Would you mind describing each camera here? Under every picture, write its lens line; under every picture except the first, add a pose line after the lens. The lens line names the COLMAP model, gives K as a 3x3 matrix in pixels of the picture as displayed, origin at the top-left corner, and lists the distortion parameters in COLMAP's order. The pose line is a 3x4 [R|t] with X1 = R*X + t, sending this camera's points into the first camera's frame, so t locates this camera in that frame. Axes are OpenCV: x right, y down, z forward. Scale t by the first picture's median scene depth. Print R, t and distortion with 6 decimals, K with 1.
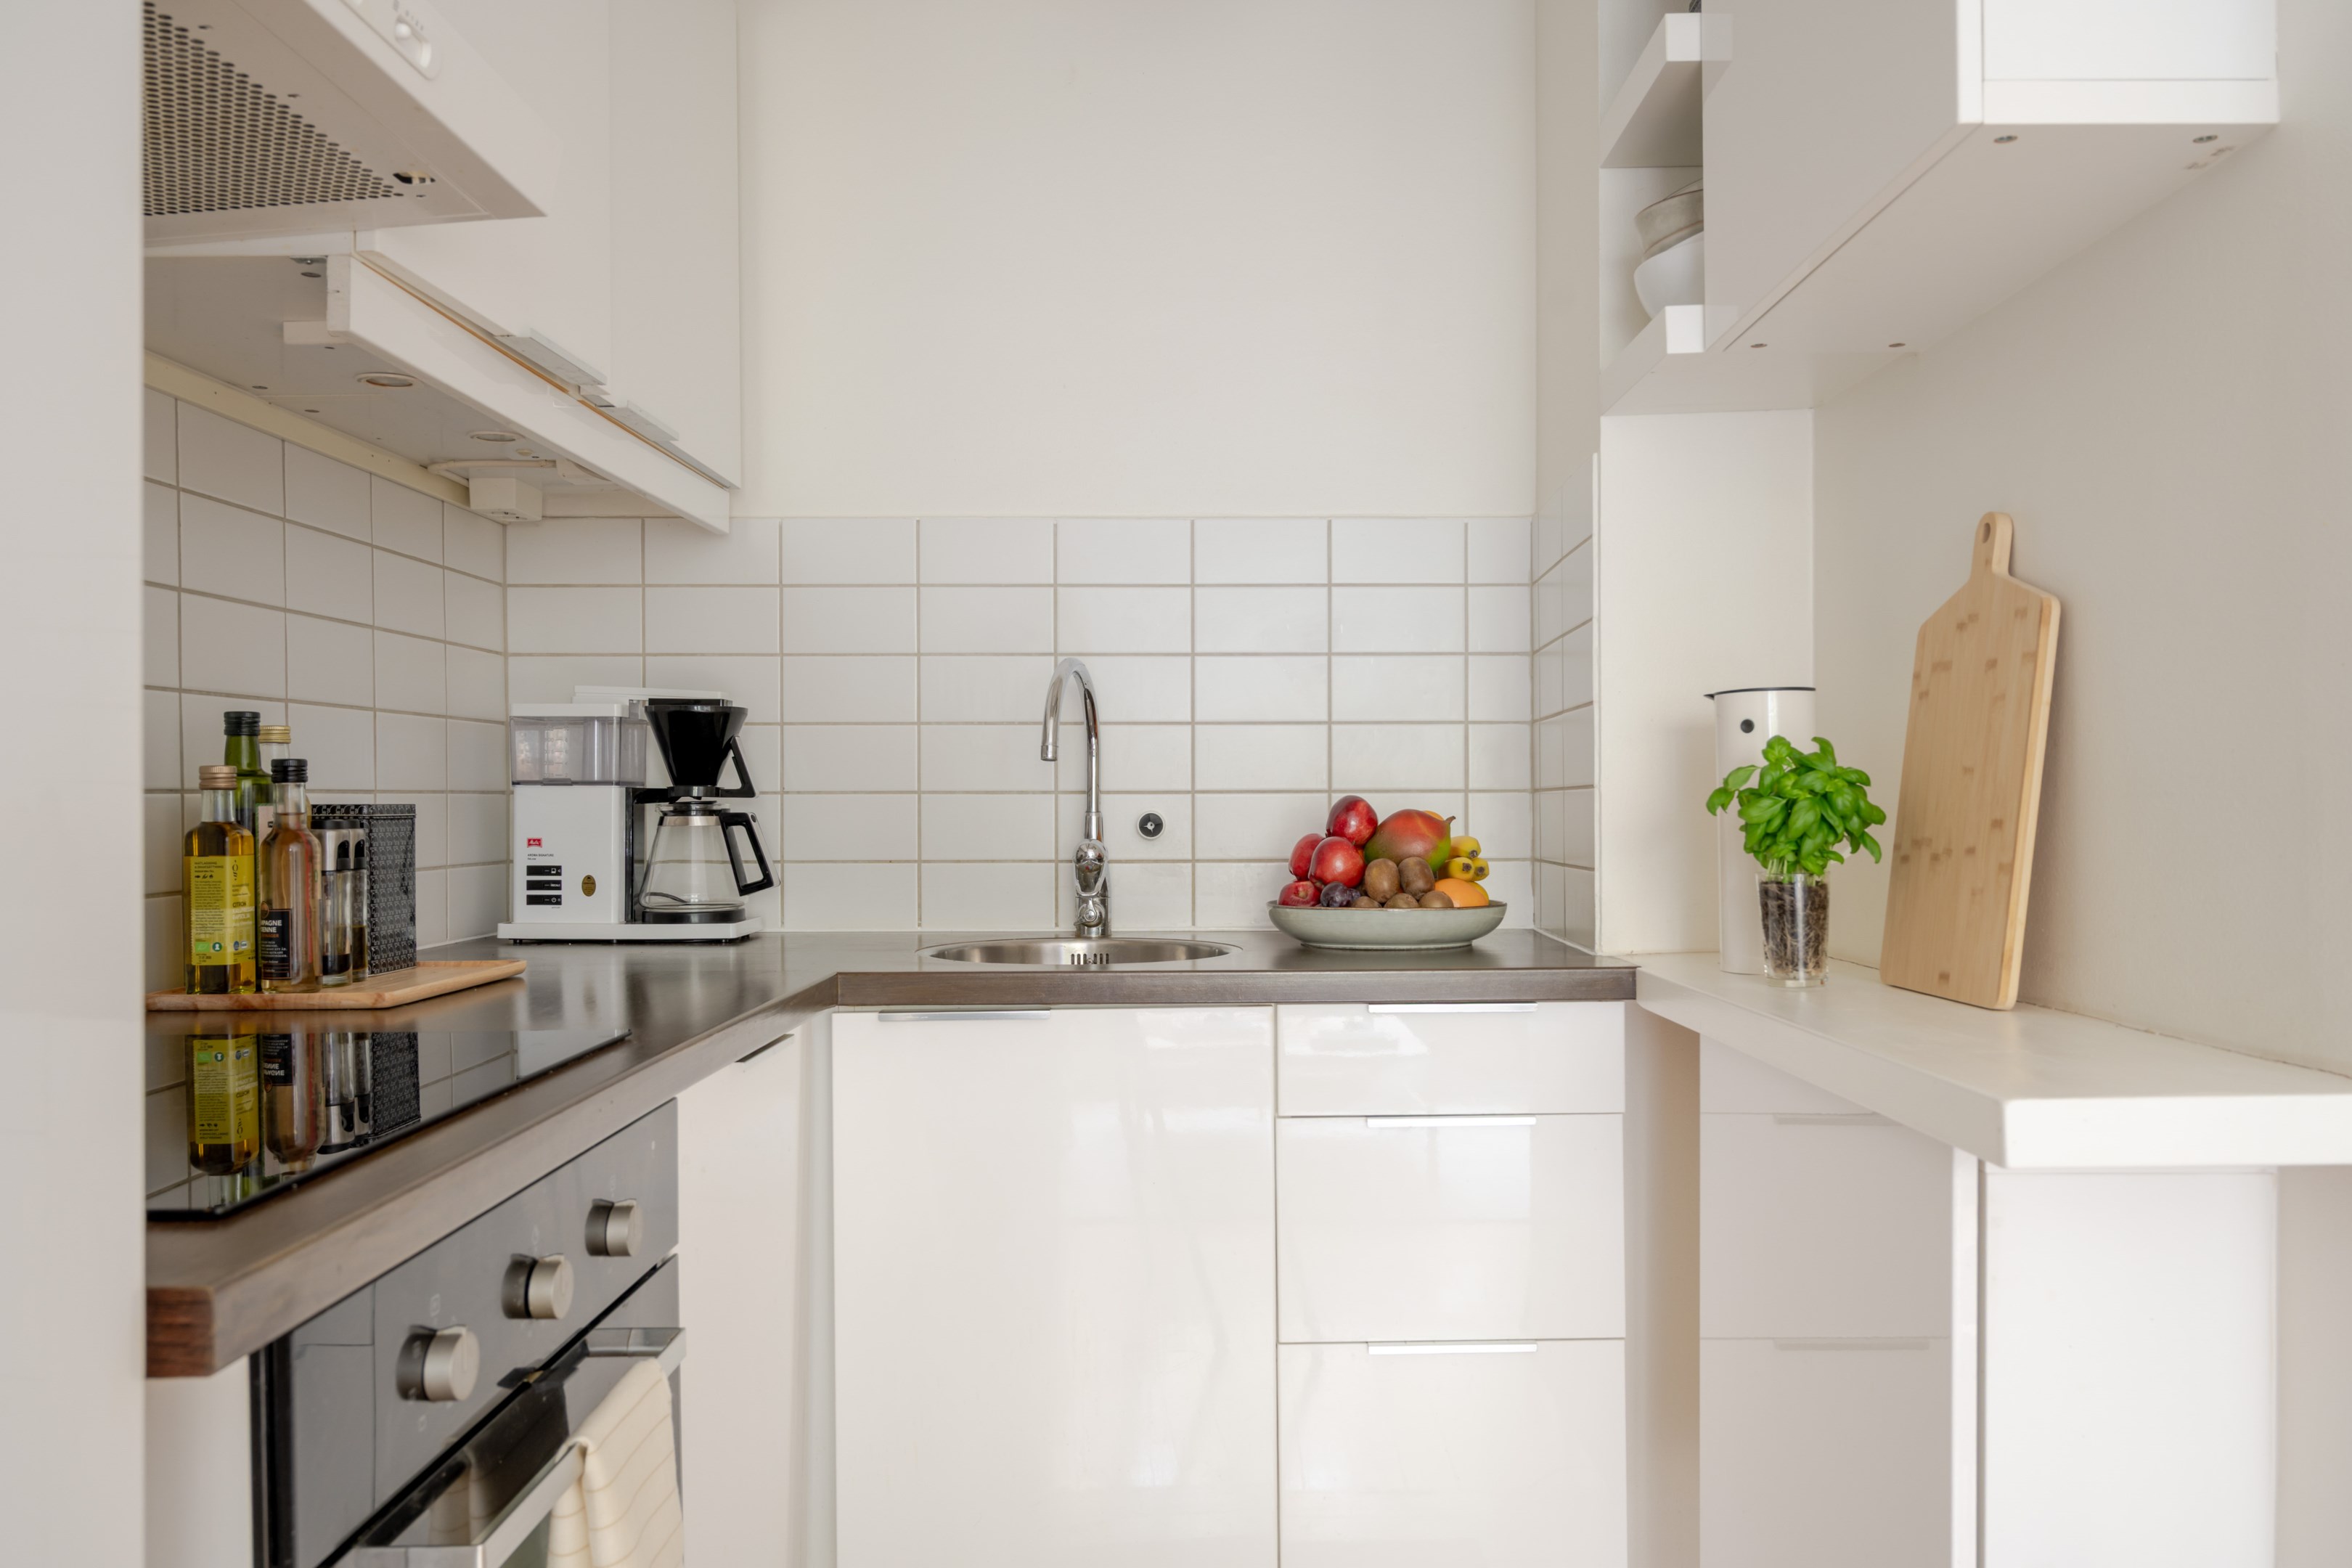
lens RADIAL K [[1708.3, 0, 1176.0], [0, 1708.3, 784.0], [0, 0, 1]] dist [-0.006651, -0.002413]
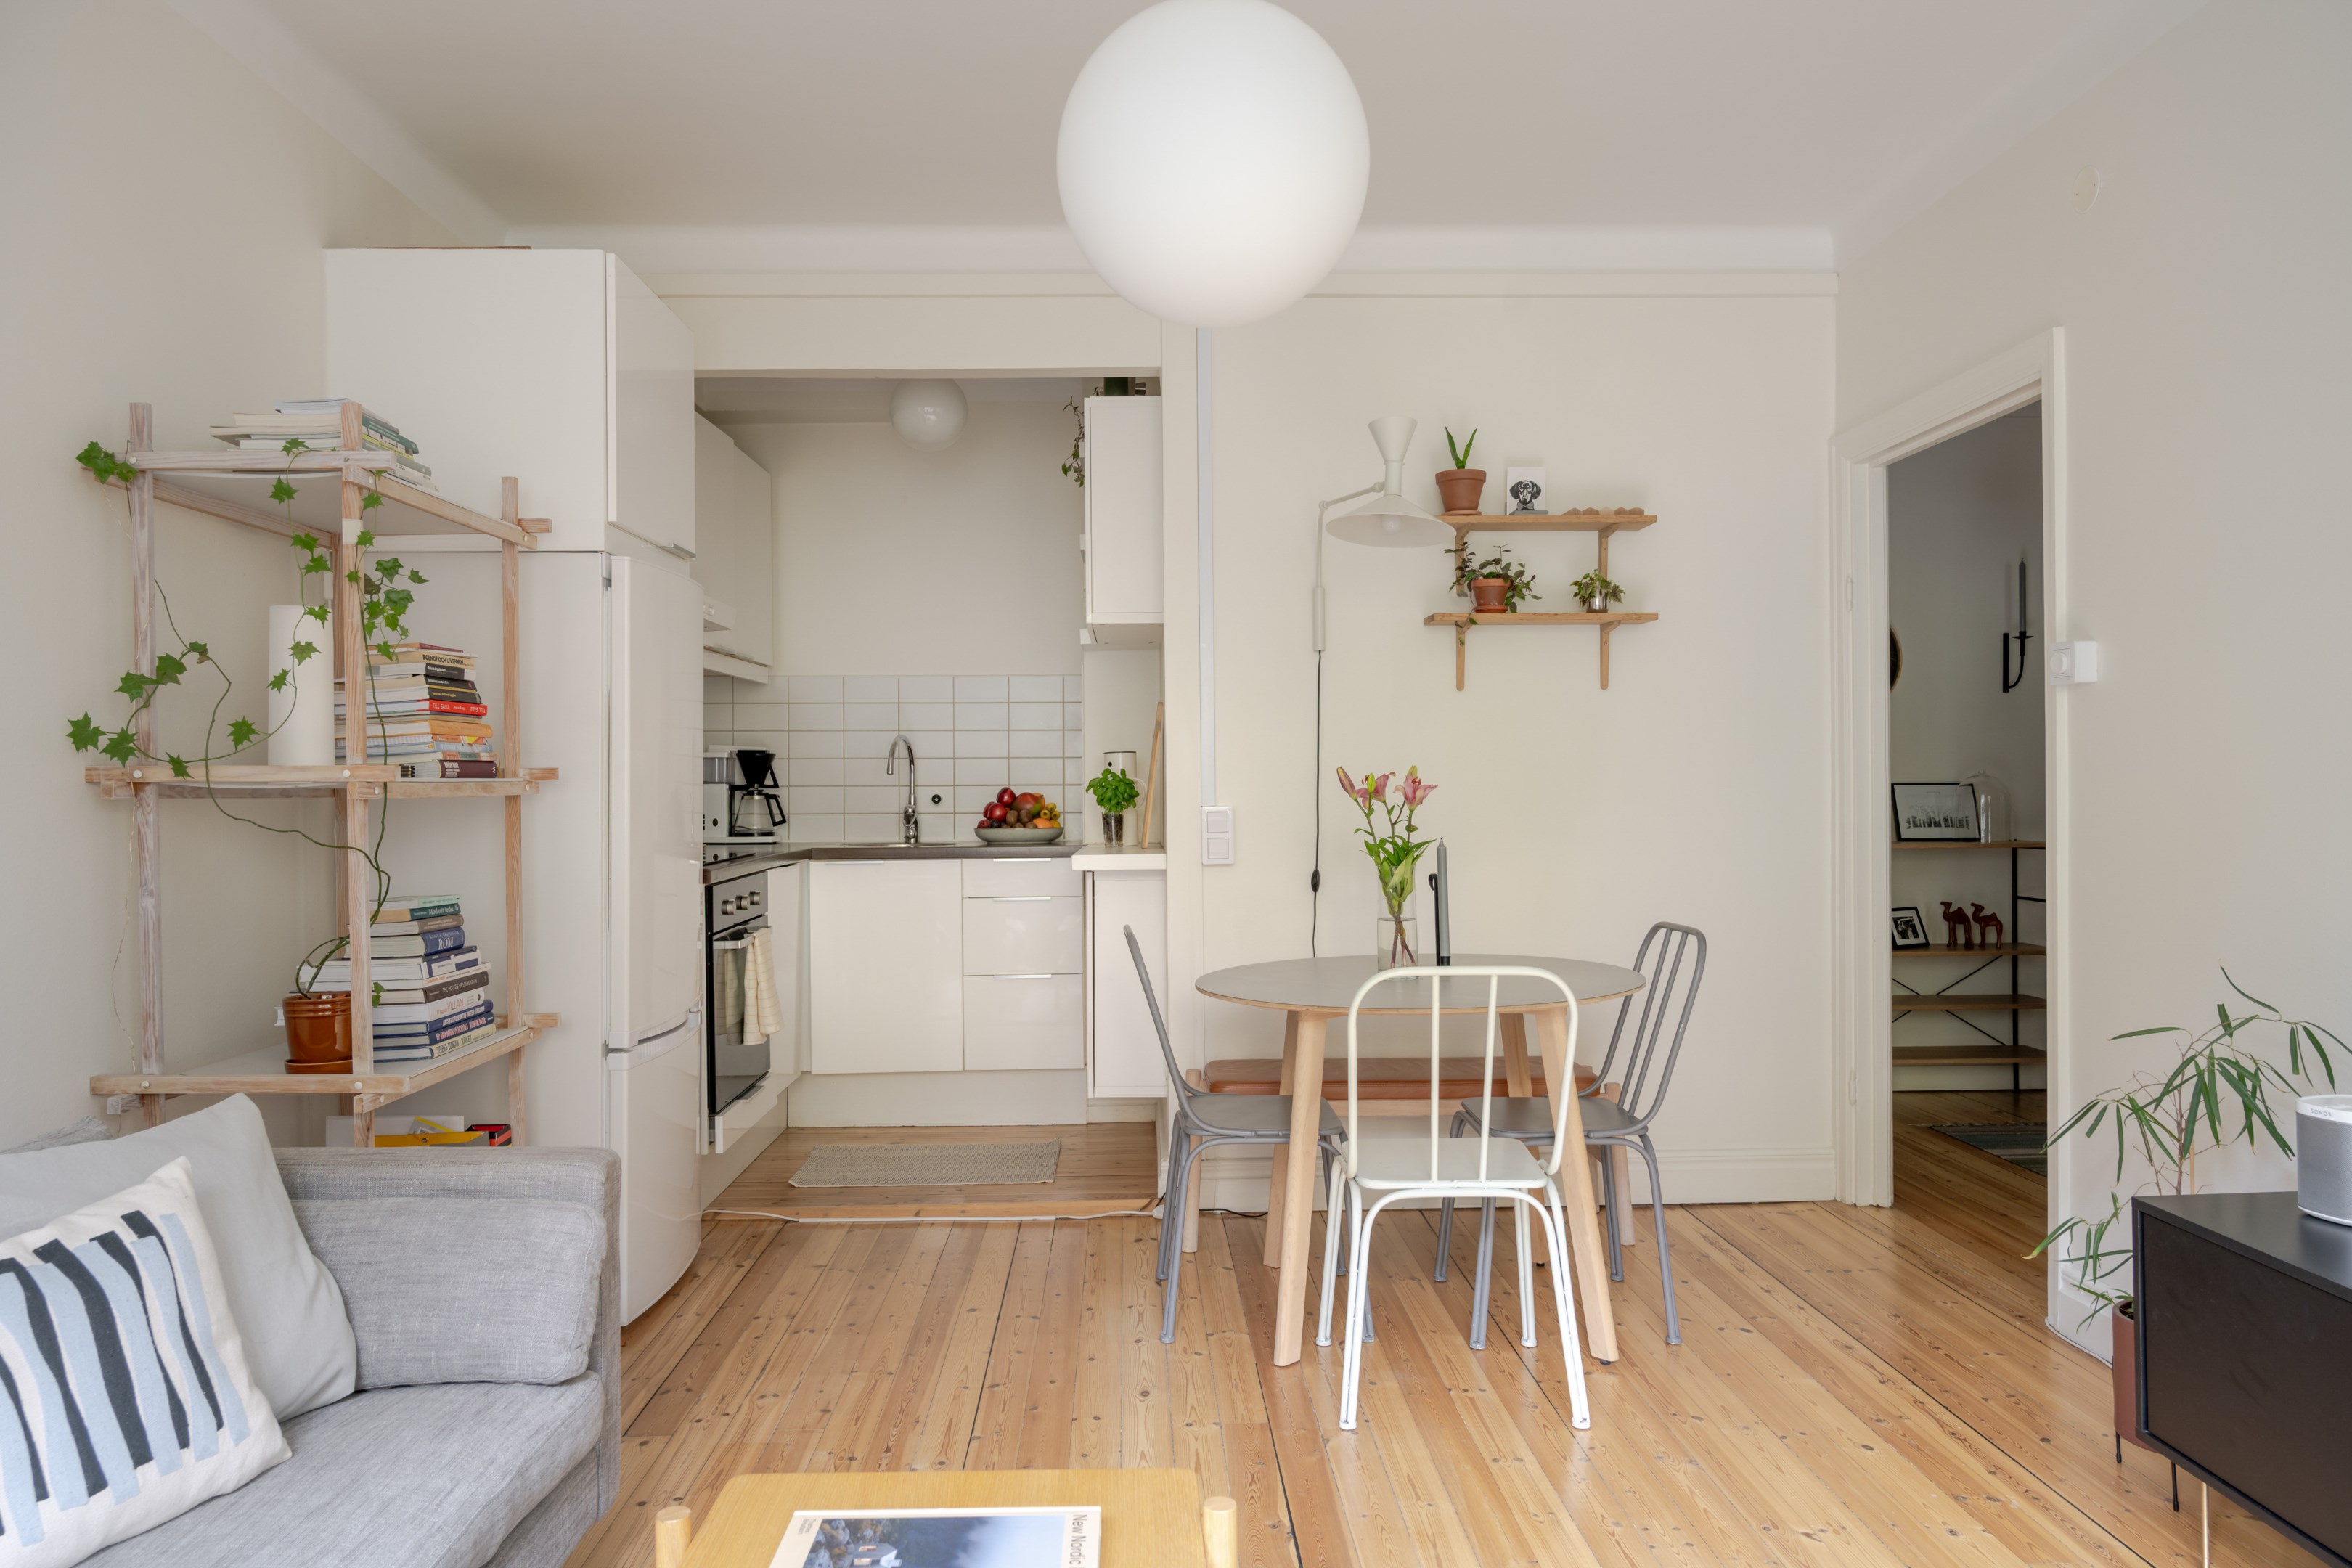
lens RADIAL K [[1548.3, 0, 1176.0], [0, 1548.3, 784.0], [0, 0, 1]] dist [-0.003992, 0.000450]
pose [[0.999313, -0.002569, 0.036974, 0.270094], [0.002356, 0.999980, 0.005792, -0.010891], [-0.036988, -0.005701, 0.999299, -1.375609]]
